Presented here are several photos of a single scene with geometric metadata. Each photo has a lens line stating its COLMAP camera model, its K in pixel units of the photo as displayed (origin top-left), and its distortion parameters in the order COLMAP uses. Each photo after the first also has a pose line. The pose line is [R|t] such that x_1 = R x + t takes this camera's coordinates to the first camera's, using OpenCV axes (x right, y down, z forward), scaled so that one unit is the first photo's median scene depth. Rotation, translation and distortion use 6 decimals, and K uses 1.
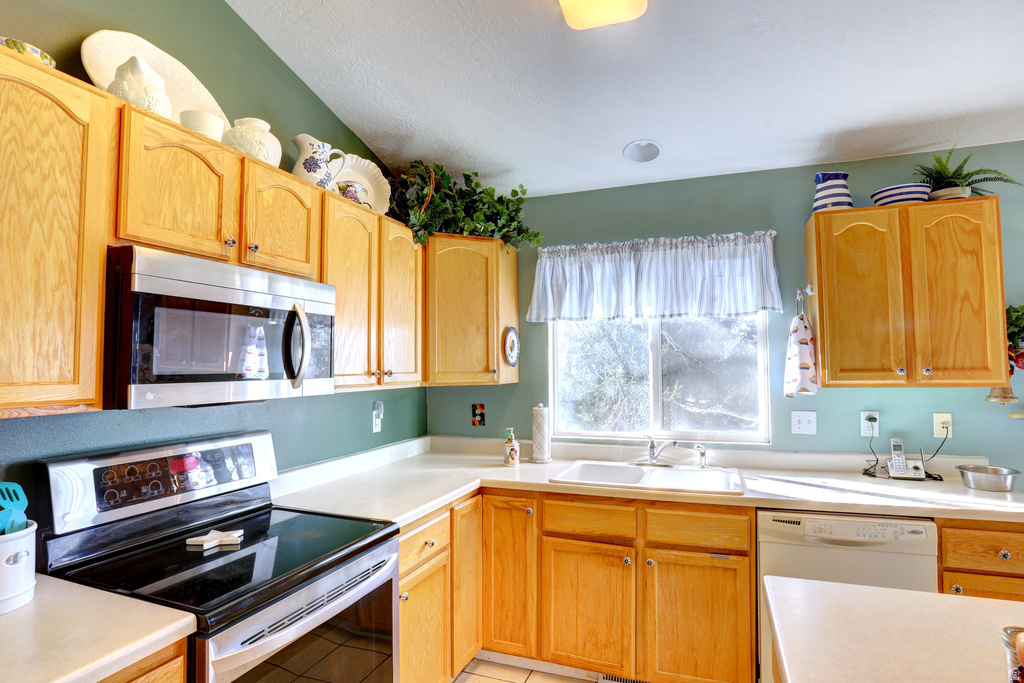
lens RADIAL K [[566.8, 0, 511.6], [0, 566.8, 334.6], [0, 0, 1]] dist [-0.070012, 0.058646]
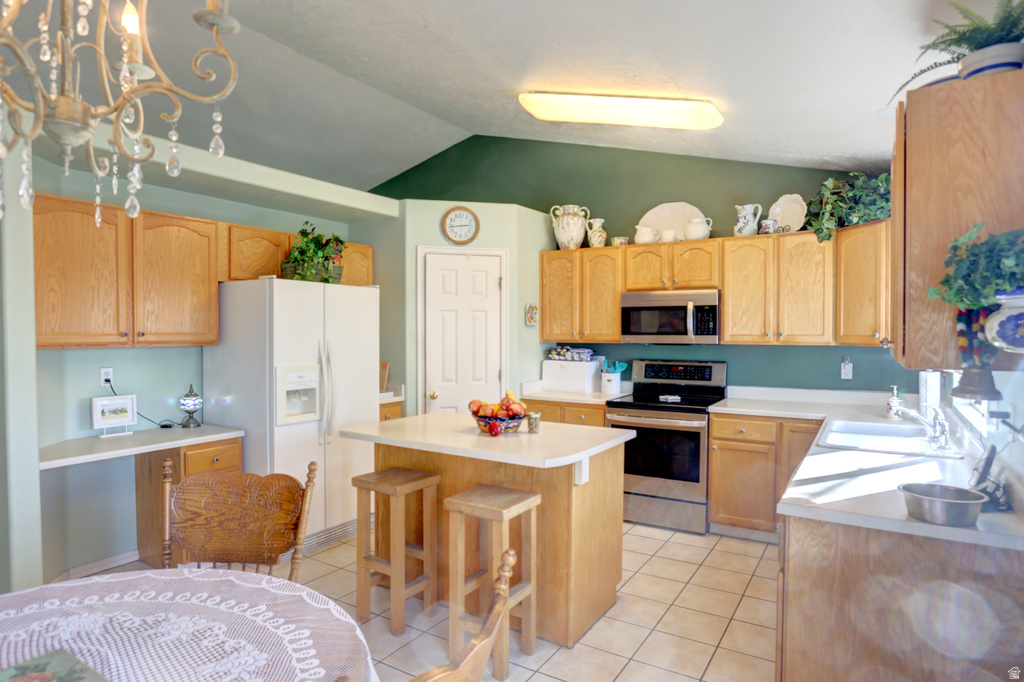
lens RADIAL K [[566.8, 0, 511.6], [0, 566.8, 334.1], [0, 0, 1]] dist [-0.070012, 0.058646]
pose [[-0.222206, 0.011237, -0.974935, 2.328177], [0.052414, 0.998625, -0.000436, 0.042216], [0.973590, -0.051197, -0.222489, 0.949897]]
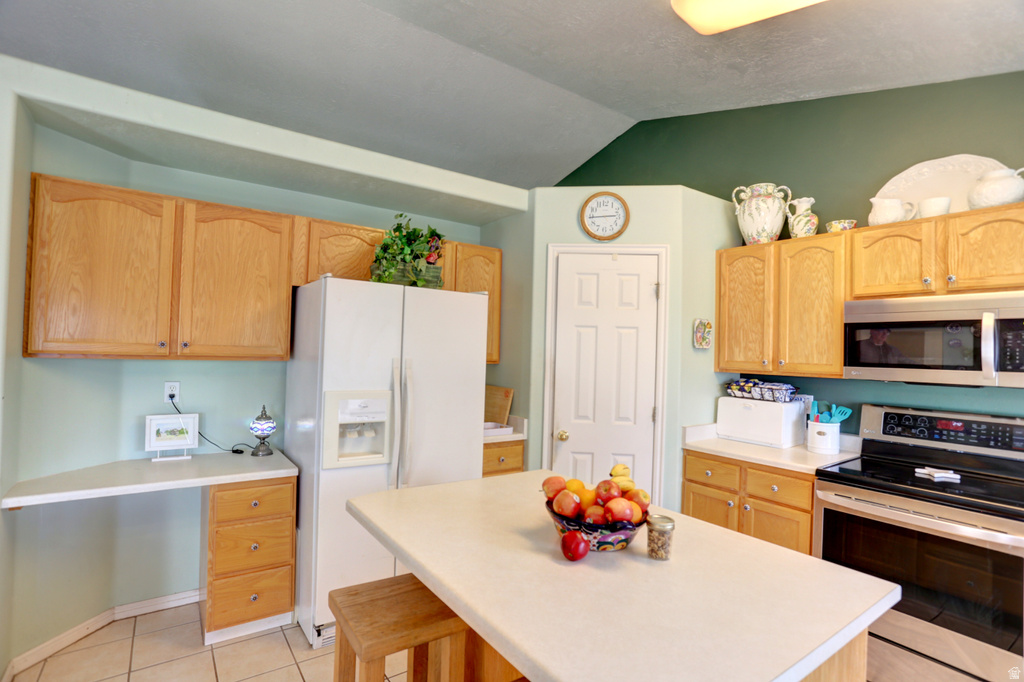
lens RADIAL K [[499.1, 0, 509.0], [0, 499.1, 341.1], [0, 0, 1]] dist [-0.074954, 0.036161]
pose [[-0.571309, -0.027783, -0.820265, 1.352491], [0.017878, 0.998768, -0.046281, 0.047014], [0.820541, -0.041106, -0.570108, 0.863828]]
